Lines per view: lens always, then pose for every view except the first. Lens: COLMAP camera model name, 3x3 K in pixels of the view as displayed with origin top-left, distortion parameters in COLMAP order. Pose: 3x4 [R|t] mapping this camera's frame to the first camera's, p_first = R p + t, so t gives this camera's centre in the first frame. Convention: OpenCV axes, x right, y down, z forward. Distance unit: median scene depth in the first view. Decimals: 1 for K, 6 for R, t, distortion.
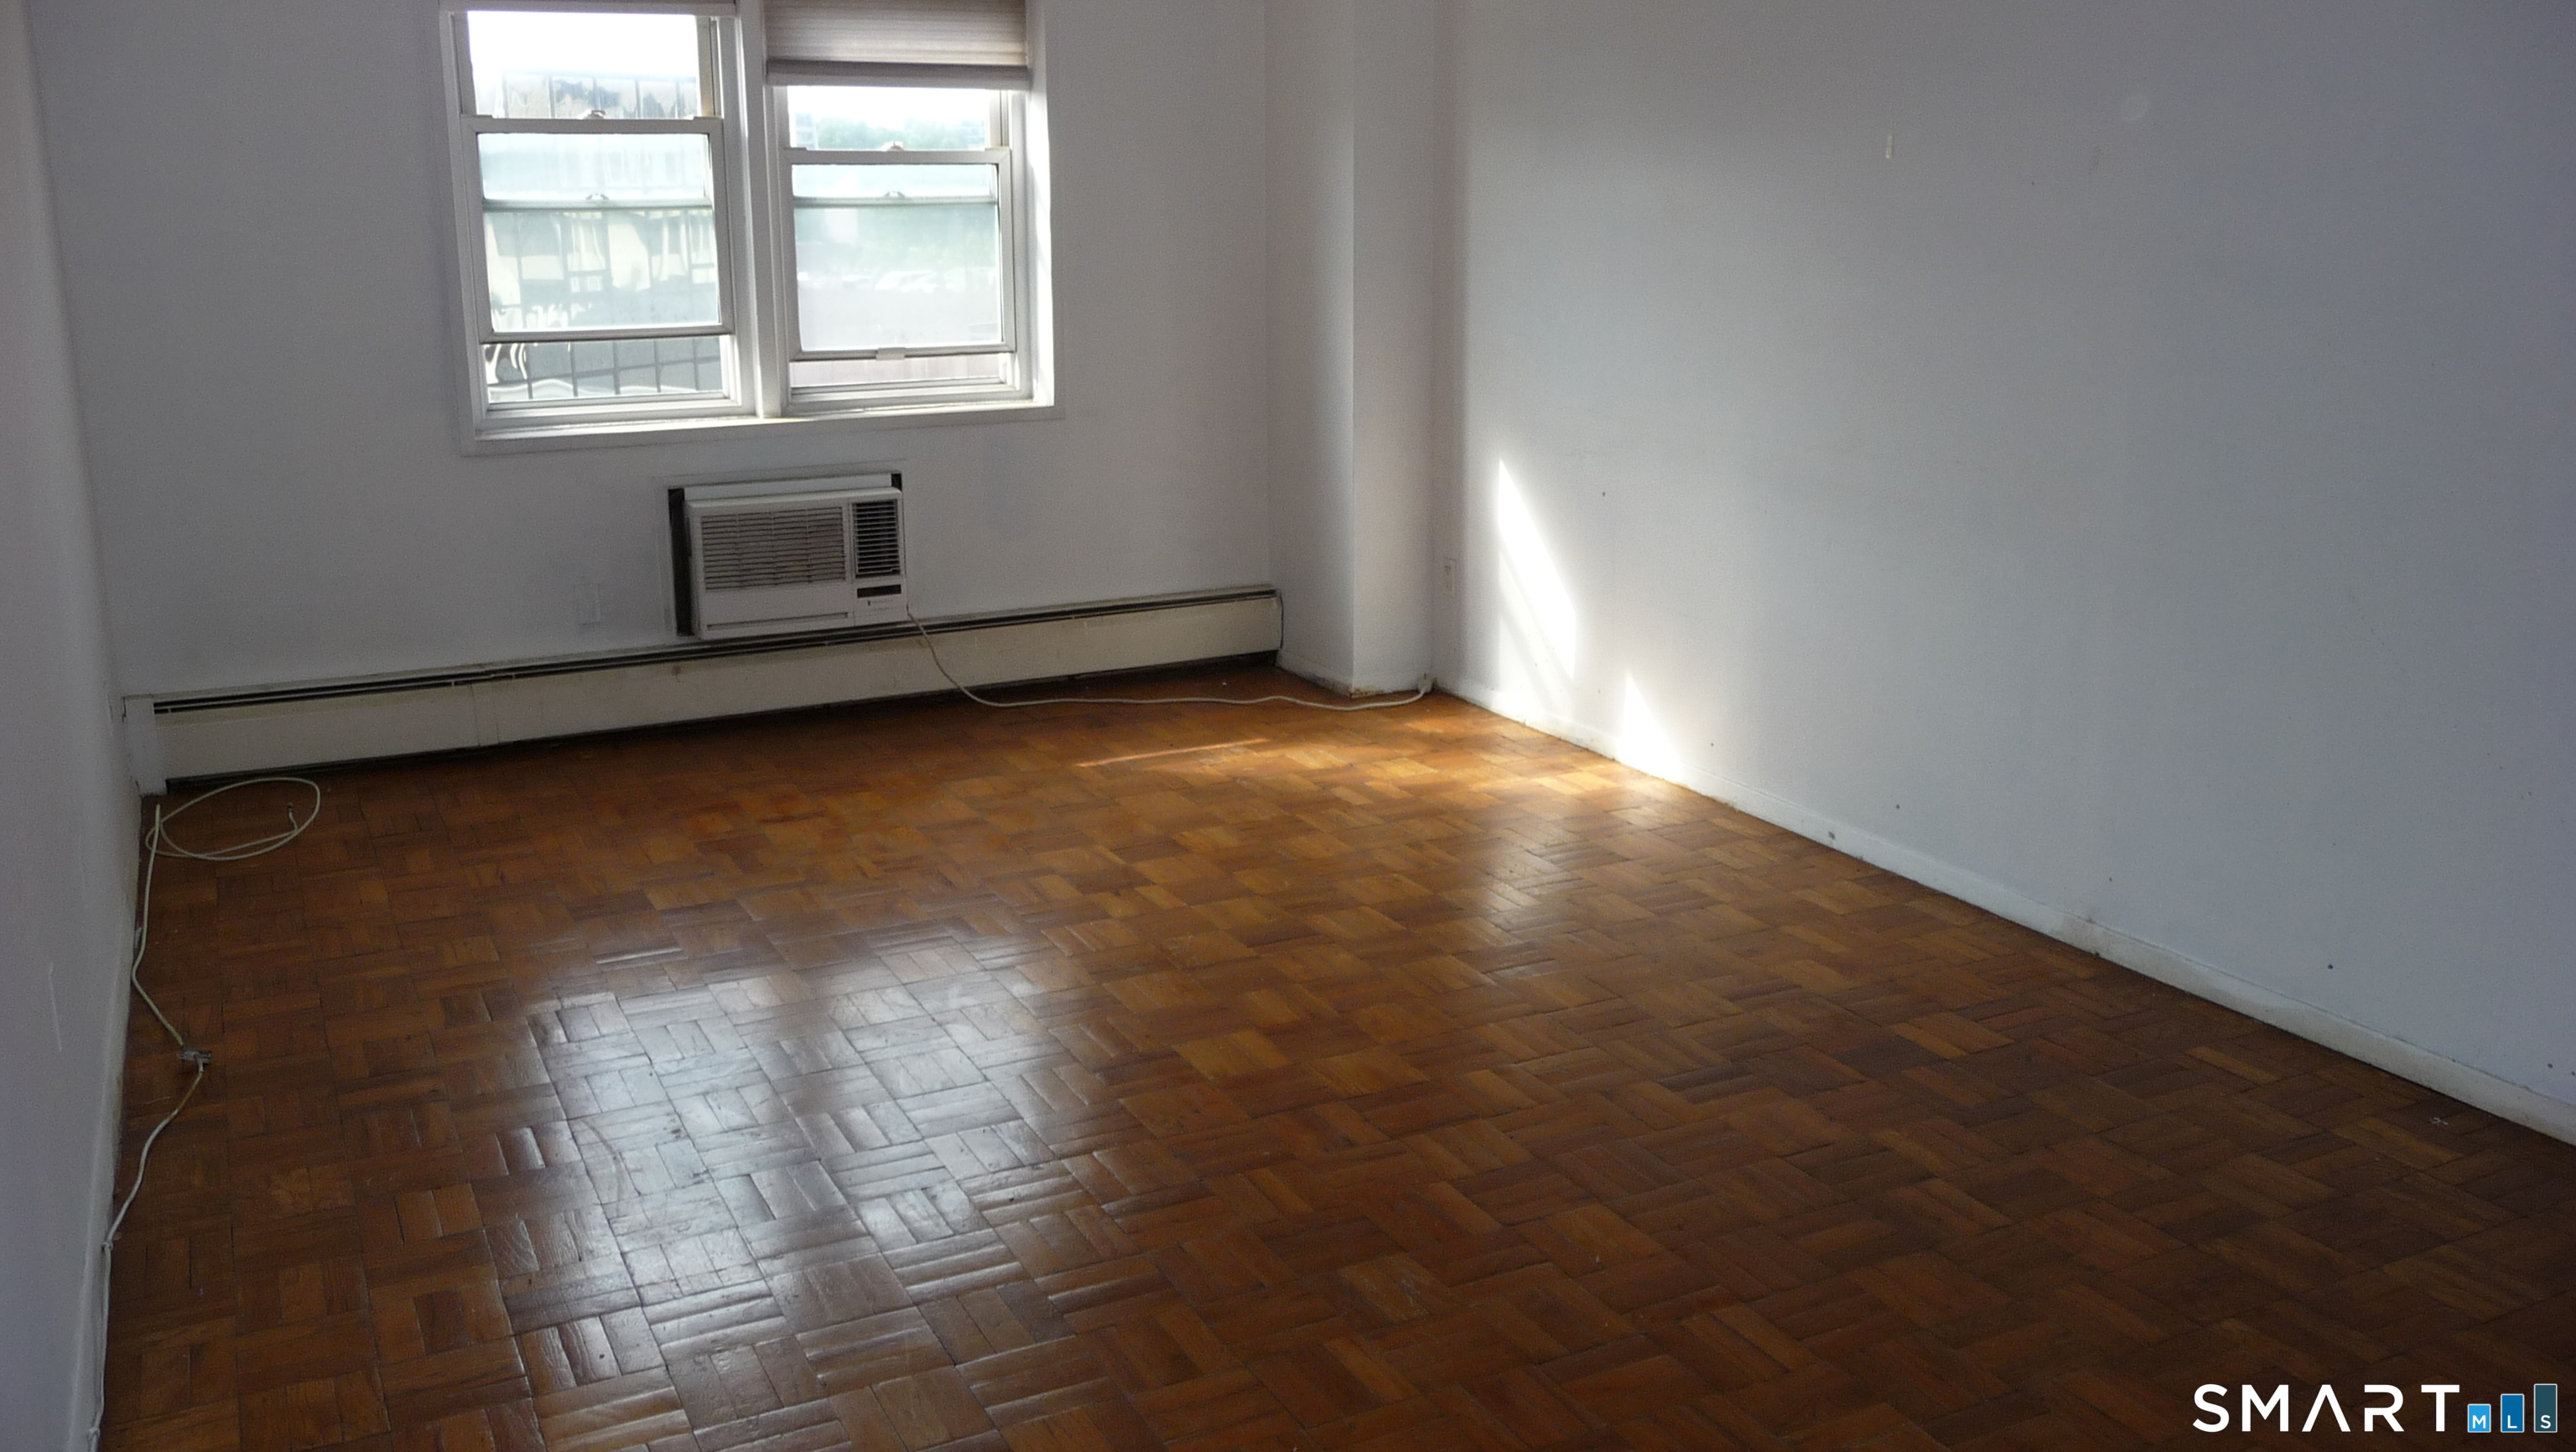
lens RADIAL K [[2145.9, 0, 1289.8], [0, 2145.9, 706.0], [0, 0, 1]] dist [-0.036840, 0.006102]
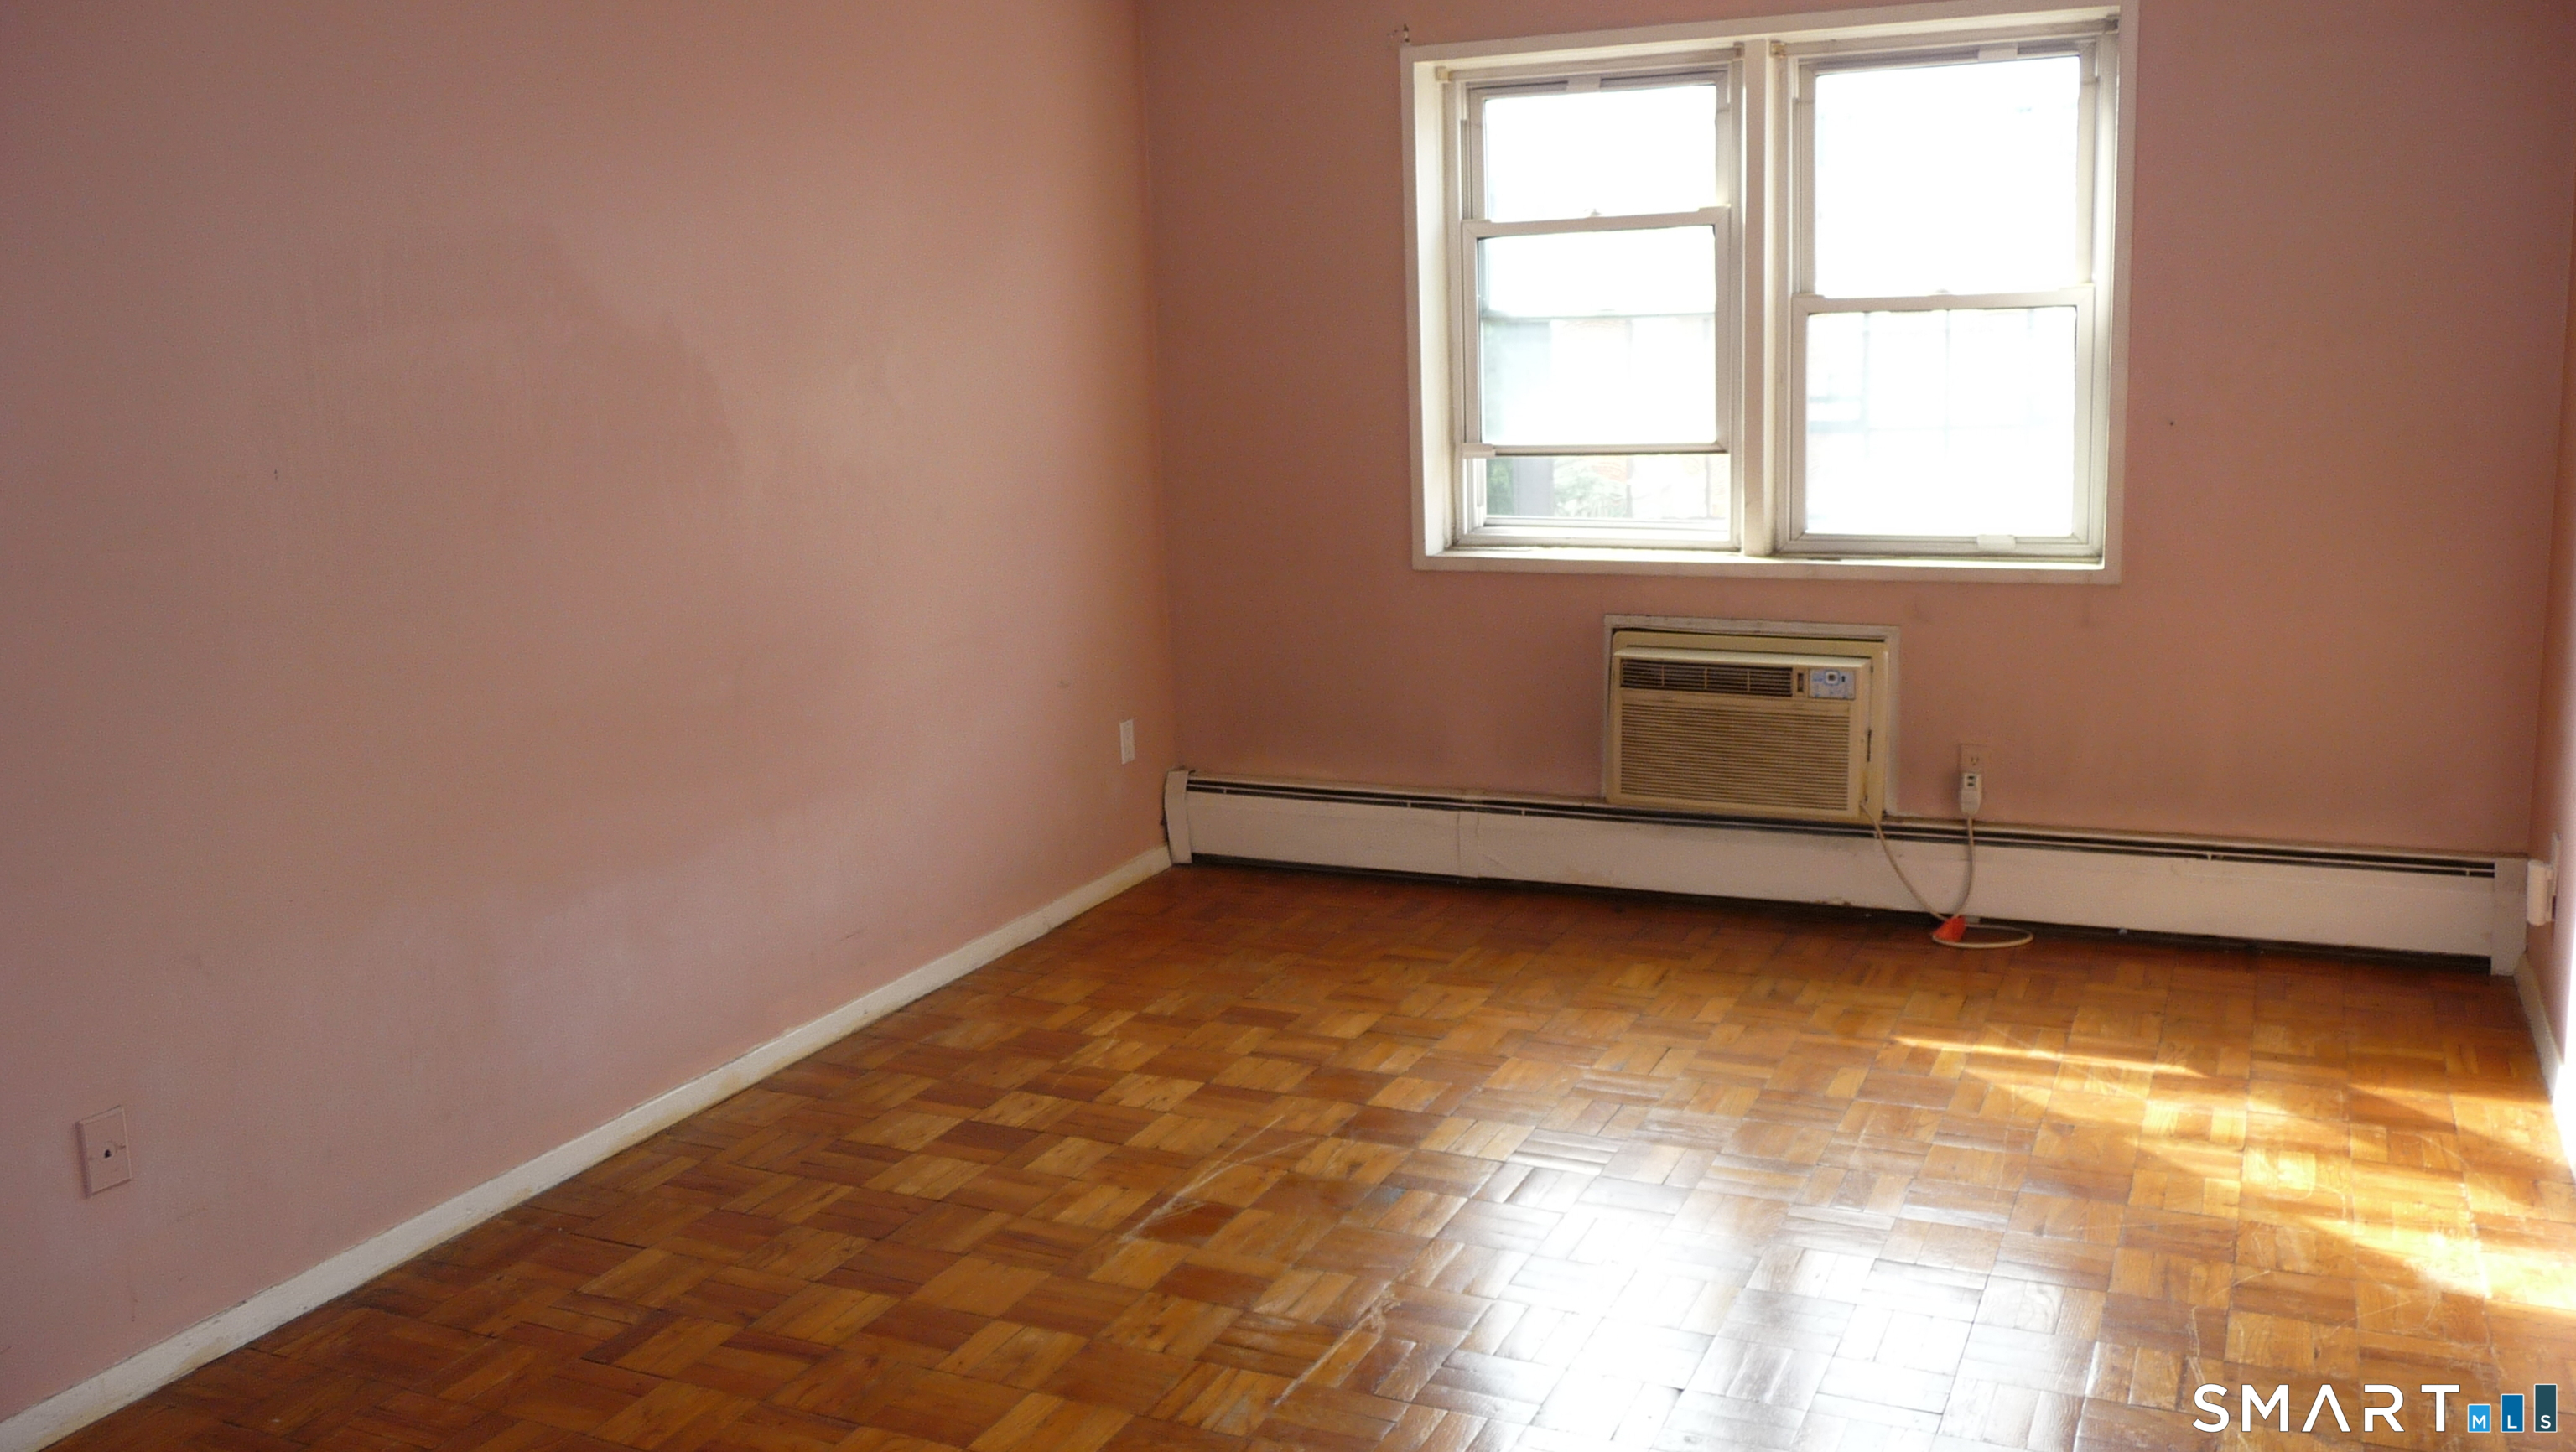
lens RADIAL K [[2145.9, 0, 1289.8], [0, 2145.9, 706.0], [0, 0, 1]] dist [-0.036840, 0.006102]
pose [[0.599057, 0.118979, -0.791818, 0.336088], [-0.167608, 0.985624, 0.021295, -0.064391], [0.782968, 0.119958, 0.610386, 0.346719]]
